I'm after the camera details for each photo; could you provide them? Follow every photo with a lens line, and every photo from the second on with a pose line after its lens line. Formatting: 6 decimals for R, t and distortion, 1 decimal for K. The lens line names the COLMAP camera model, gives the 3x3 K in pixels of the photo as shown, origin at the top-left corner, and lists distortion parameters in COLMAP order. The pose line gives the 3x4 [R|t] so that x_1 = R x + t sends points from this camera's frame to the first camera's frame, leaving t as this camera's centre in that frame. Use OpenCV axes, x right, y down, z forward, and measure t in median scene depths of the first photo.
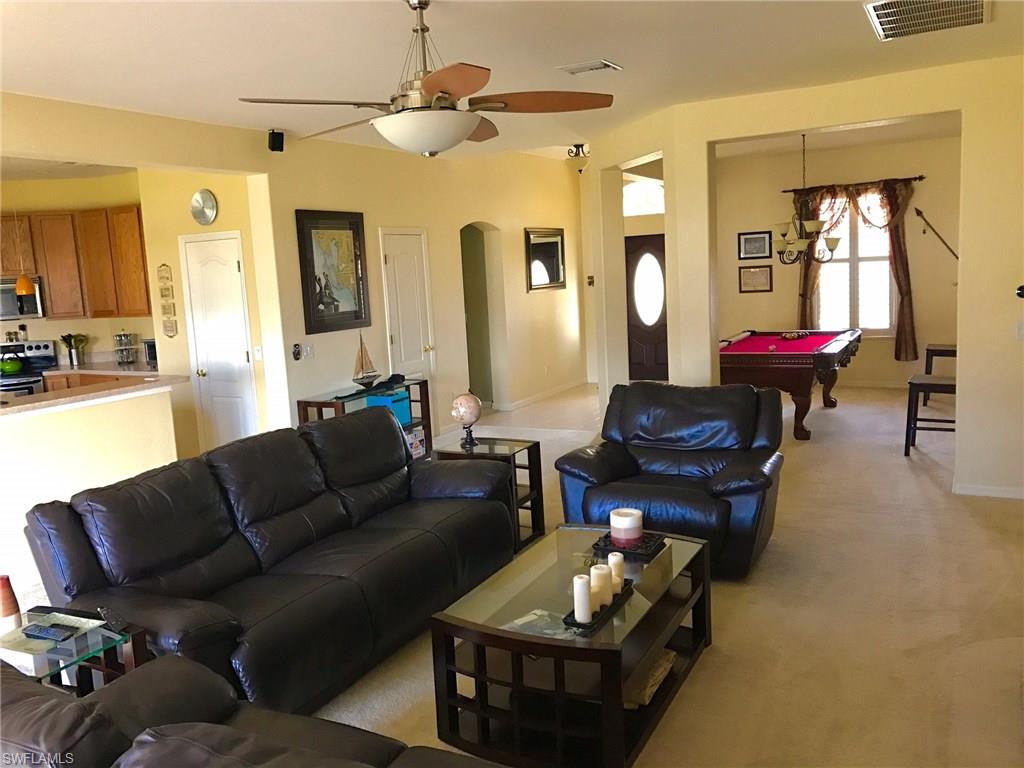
lens RADIAL K [[839.5, 0, 512.0], [0, 839.5, 384.0], [0, 0, 1]] dist [0.023109, 0.006933]
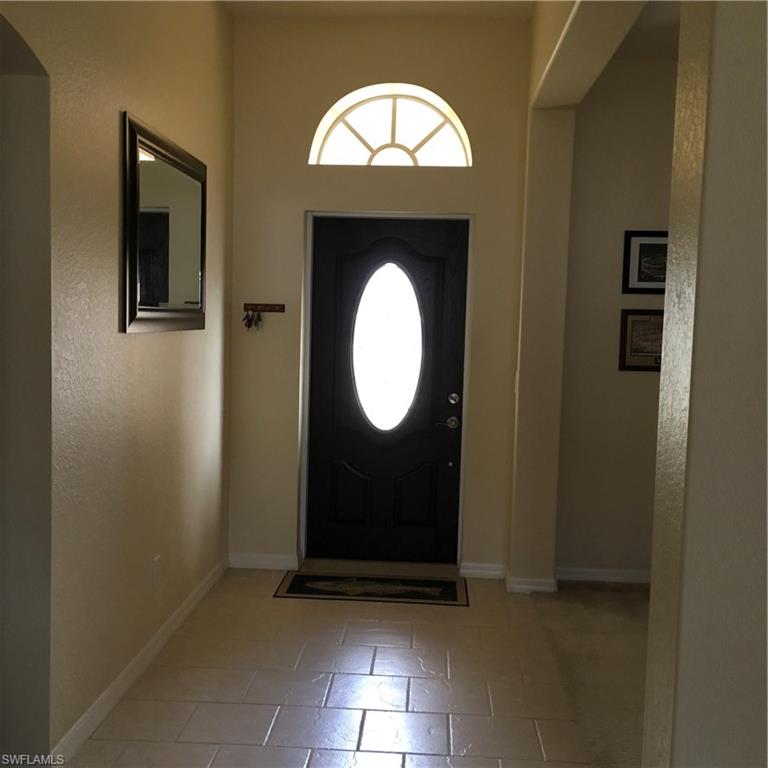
lens RADIAL K [[856.3, 0, 384.0], [0, 856.3, 384.0], [0, 0, 1]] dist [-0.013335, -0.007859]
pose [[0.906365, 0.049395, 0.419599, -0.020975], [-0.019700, 0.997003, -0.074813, -0.067283], [-0.422036, 0.059542, 0.904622, 0.668150]]
